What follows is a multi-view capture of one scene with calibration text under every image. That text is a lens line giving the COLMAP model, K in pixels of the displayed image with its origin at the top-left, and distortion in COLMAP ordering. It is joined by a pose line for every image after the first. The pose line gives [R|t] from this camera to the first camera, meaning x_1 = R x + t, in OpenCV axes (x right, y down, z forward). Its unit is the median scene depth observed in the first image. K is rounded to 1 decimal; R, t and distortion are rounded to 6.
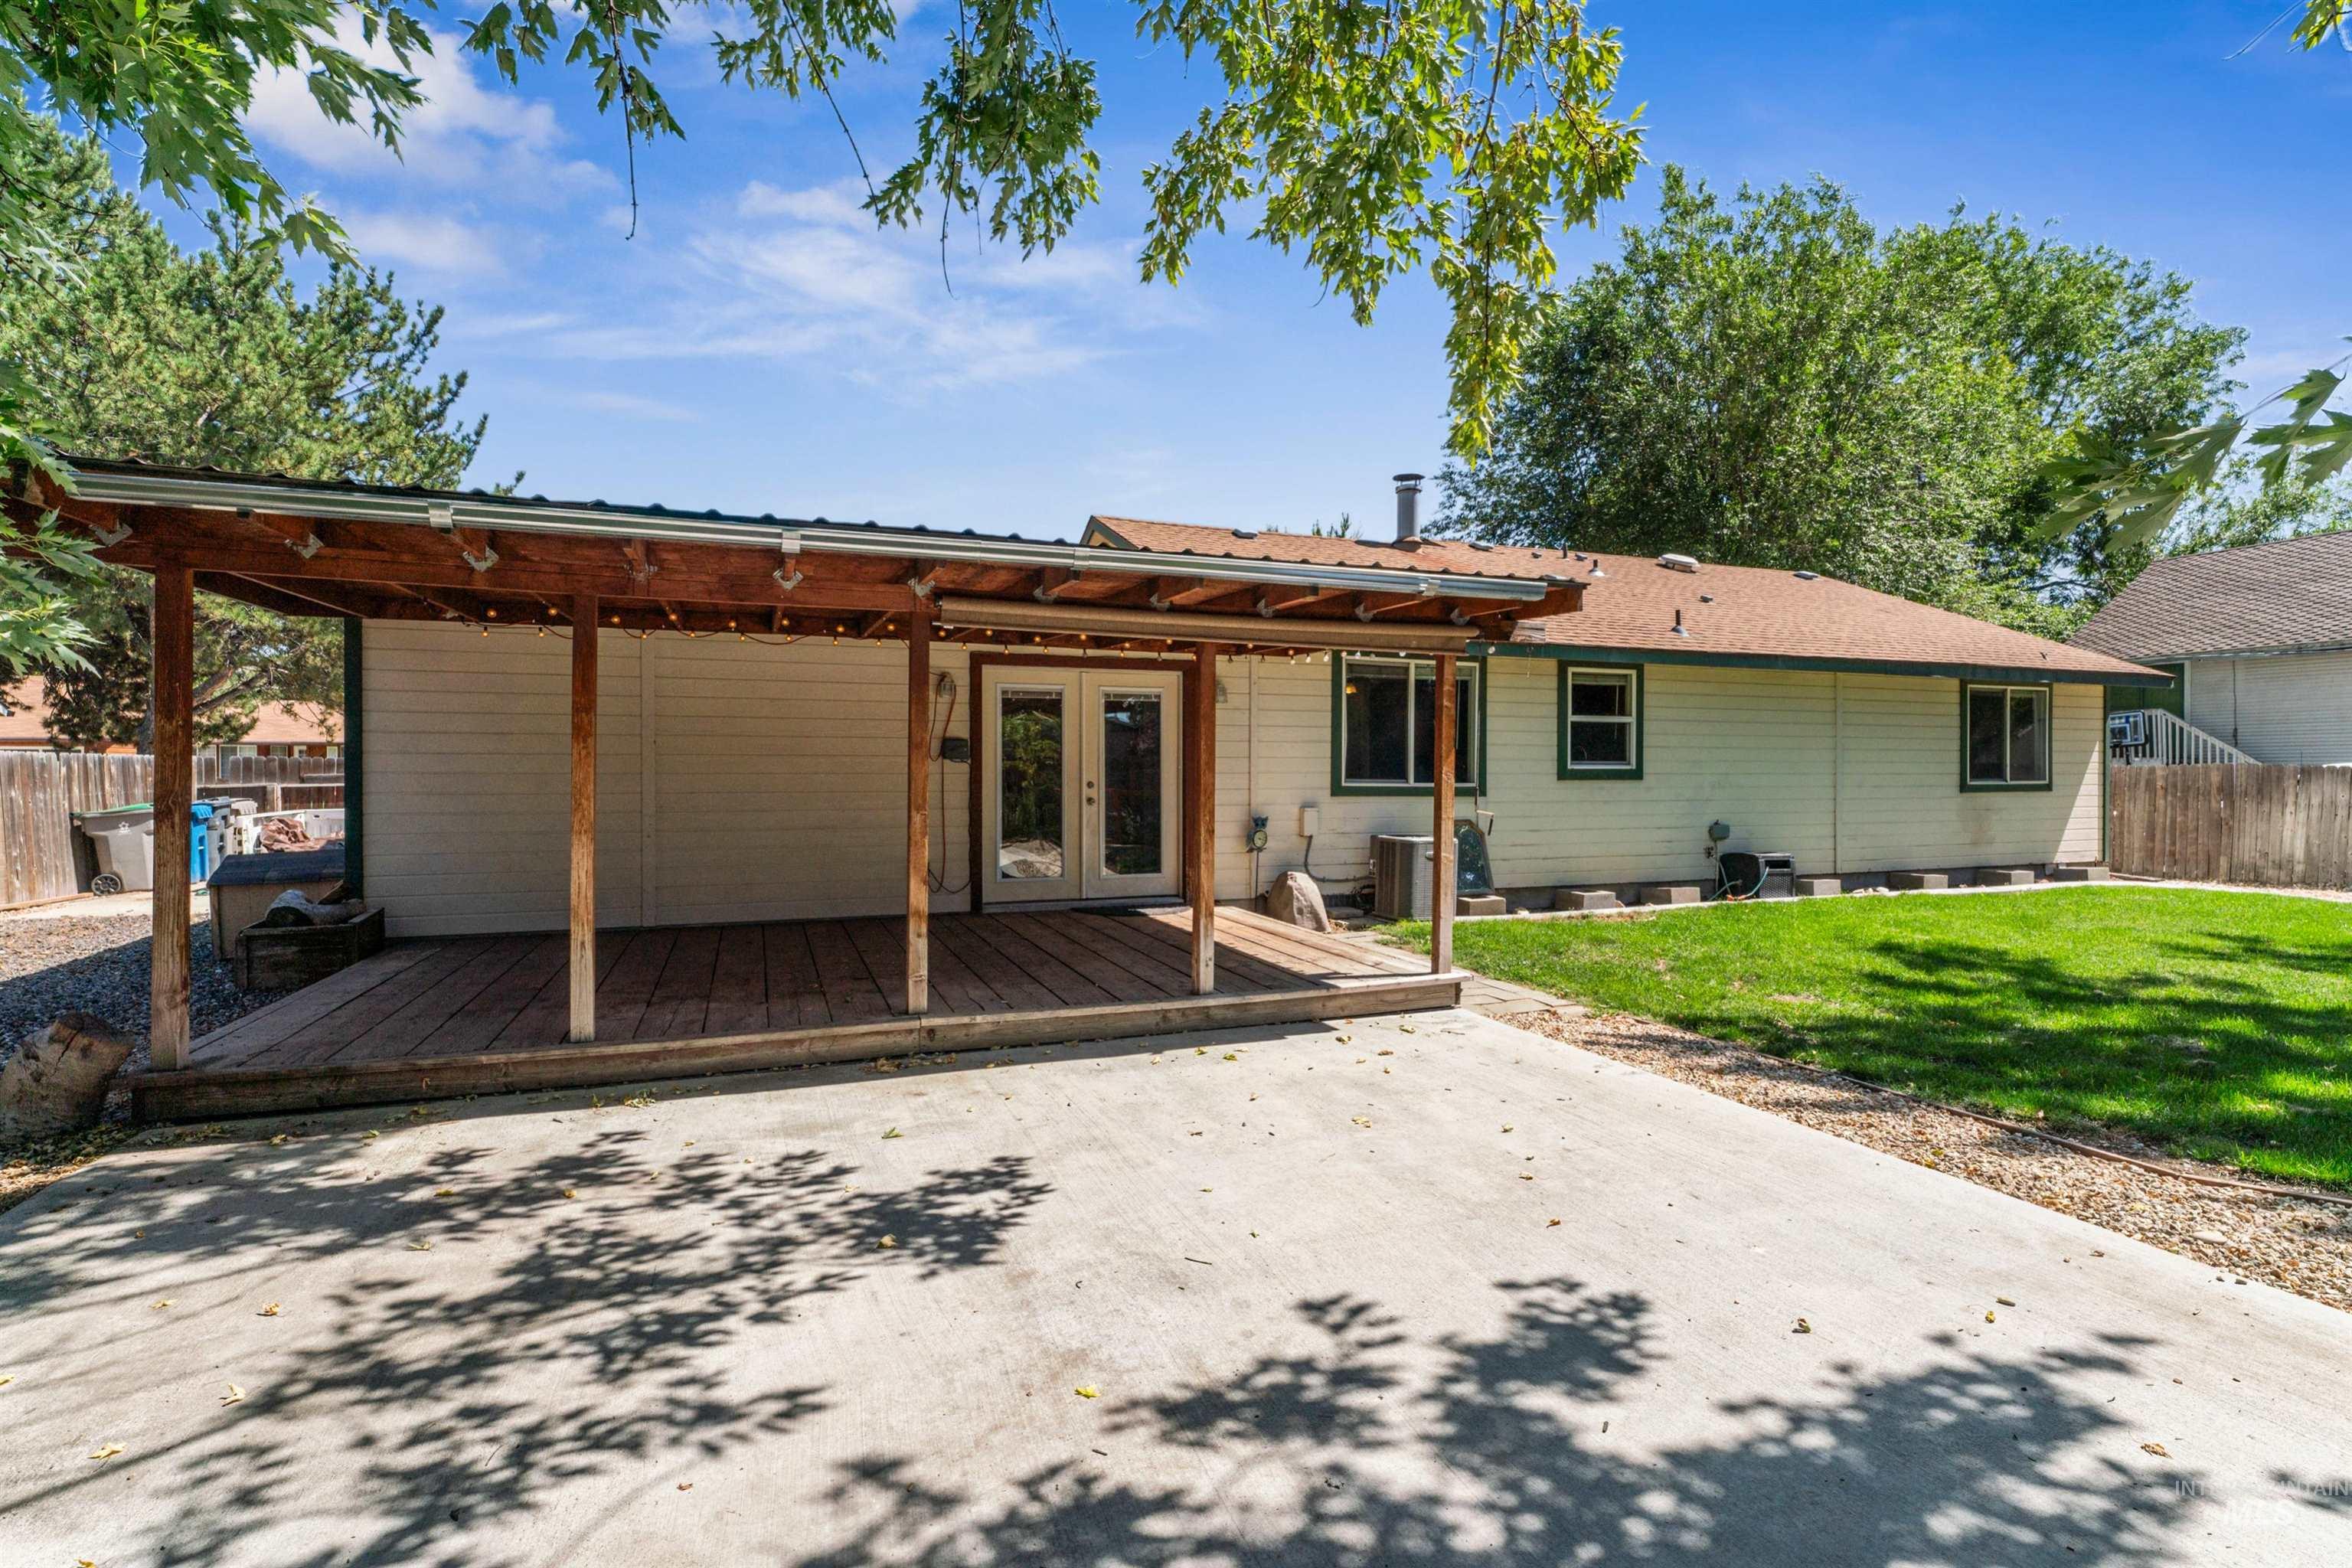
lens RADIAL K [[1091.9, 0, 1175.2], [0, 1091.9, 775.5], [0, 0, 1]] dist [0.006525, -0.004516]
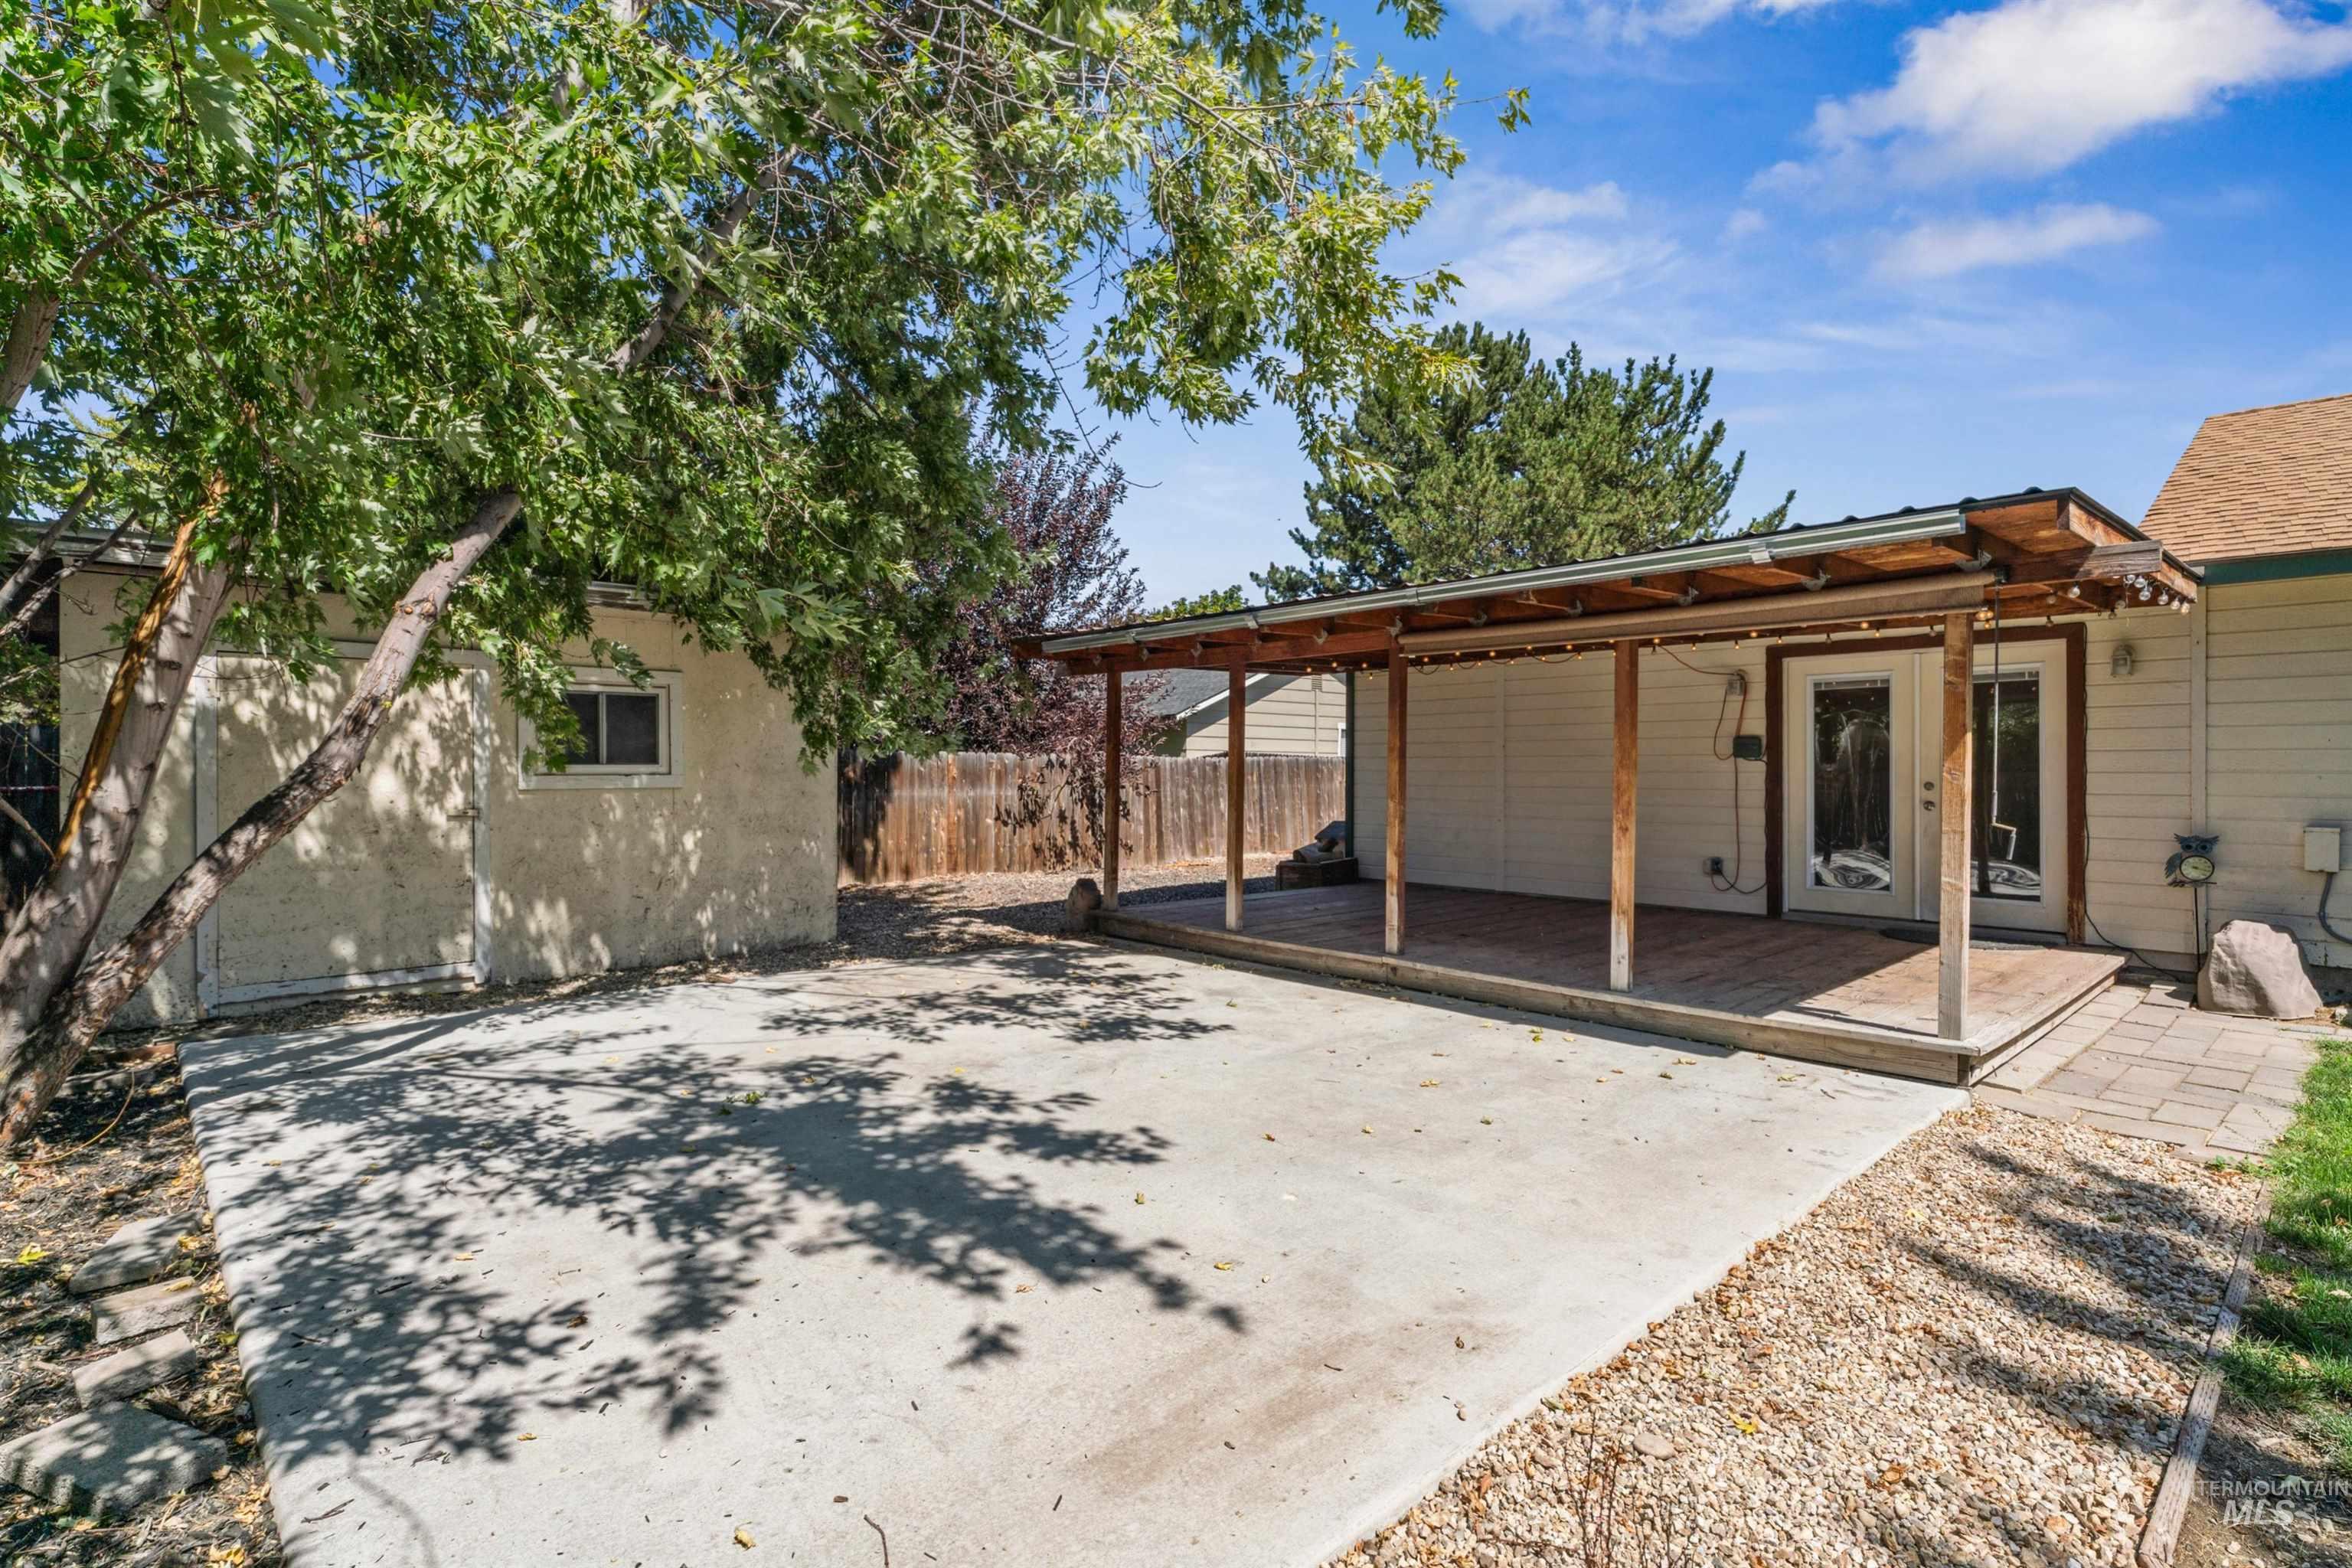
lens RADIAL K [[1091.9, 0, 1191.3], [0, 1091.9, 779.2], [0, 0, 1]] dist [0.006525, -0.004516]
pose [[0.370081, 0.006159, -0.928979, 1.802178], [-0.002771, 0.999981, 0.005526, 0.001274], [0.928995, 0.000529, 0.370091, 0.580022]]
